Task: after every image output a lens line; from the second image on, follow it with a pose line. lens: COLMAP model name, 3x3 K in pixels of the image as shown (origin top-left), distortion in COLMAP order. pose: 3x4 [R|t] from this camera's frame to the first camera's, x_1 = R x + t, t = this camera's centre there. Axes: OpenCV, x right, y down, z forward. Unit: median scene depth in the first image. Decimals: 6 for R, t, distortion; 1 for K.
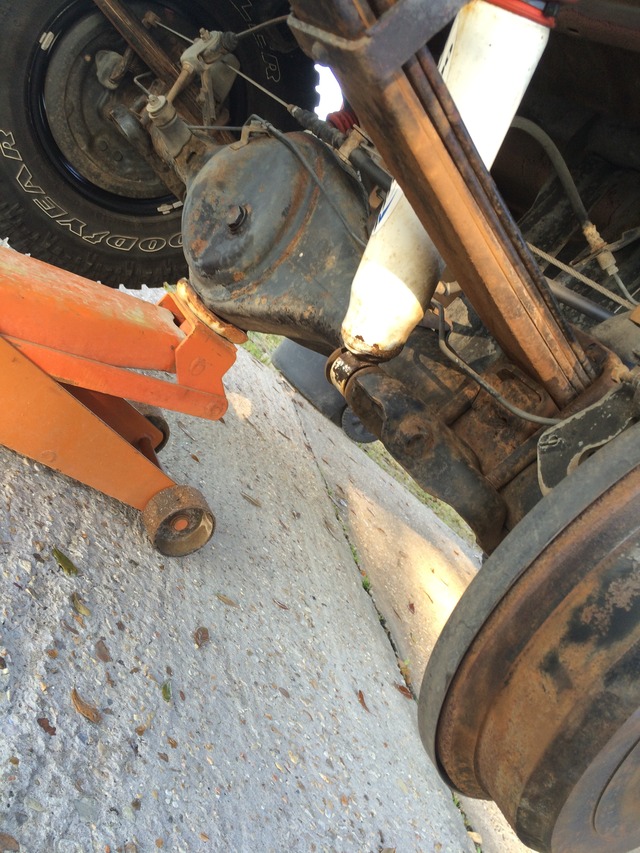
lens RADIAL K [[721.8, 0, 320.0], [0, 721.8, 426.5], [0, 0, 1]] dist [0.071679, -0.098952]
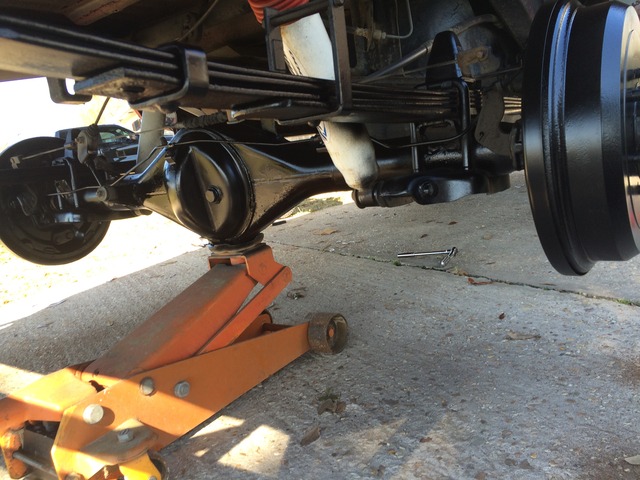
lens RADIAL K [[541.5, 0, 320.0], [0, 541.5, 240.0], [0, 0, 1]] dist [0.071679, -0.098952]
pose [[0.562036, -0.823364, 0.078667, -0.166074], [0.812314, 0.567388, 0.134967, -0.207657], [-0.155762, -0.011954, 0.987722, -0.230465]]
